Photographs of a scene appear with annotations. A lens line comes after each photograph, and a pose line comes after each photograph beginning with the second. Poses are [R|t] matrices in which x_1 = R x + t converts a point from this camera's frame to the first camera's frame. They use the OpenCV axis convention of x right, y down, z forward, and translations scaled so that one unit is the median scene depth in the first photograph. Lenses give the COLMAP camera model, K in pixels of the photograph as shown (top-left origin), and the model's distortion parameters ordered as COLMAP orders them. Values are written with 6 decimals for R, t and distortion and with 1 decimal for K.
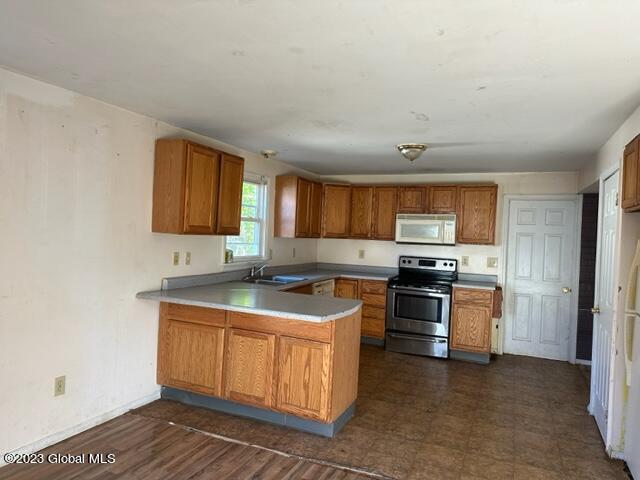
lens RADIAL K [[447.2, 0, 321.3], [0, 447.2, 237.6], [0, 0, 1]] dist [0.067286, -0.082283]
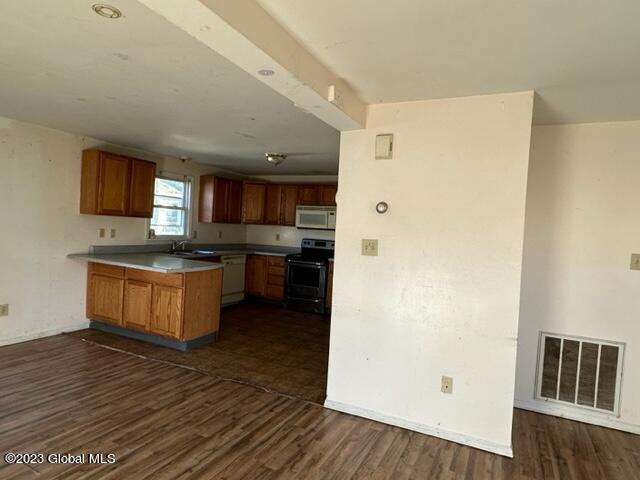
lens RADIAL K [[398.2, 0, 317.5], [0, 398.2, 240.0], [0, 0, 1]] dist [-0.000519, 0.000391]
pose [[0.998972, 0.016554, -0.042205, 0.387232], [-0.015692, 0.999663, 0.020672, 0.030117], [0.042533, -0.019988, 0.998895, -0.220464]]
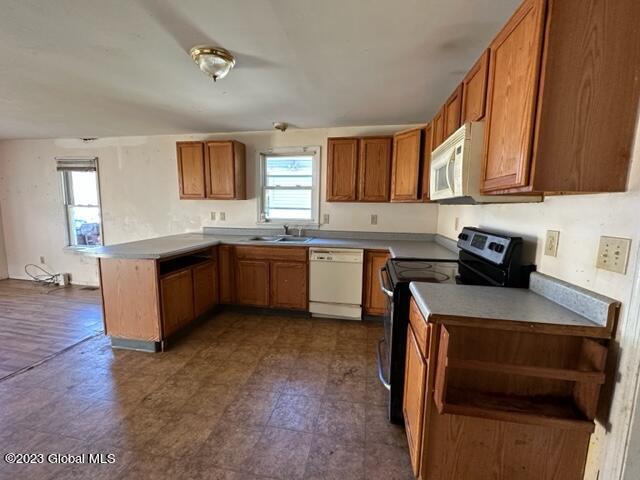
lens RADIAL K [[276.0, 0, 320.0], [0, 276.0, 240.0], [0, 0, 1]] dist [-0.000888, -0.000097]
pose [[0.221214, 0.077758, -0.972120, 0.690997], [-0.012161, 0.996959, 0.076978, 0.048293], [0.975149, -0.005207, 0.221487, 1.074947]]
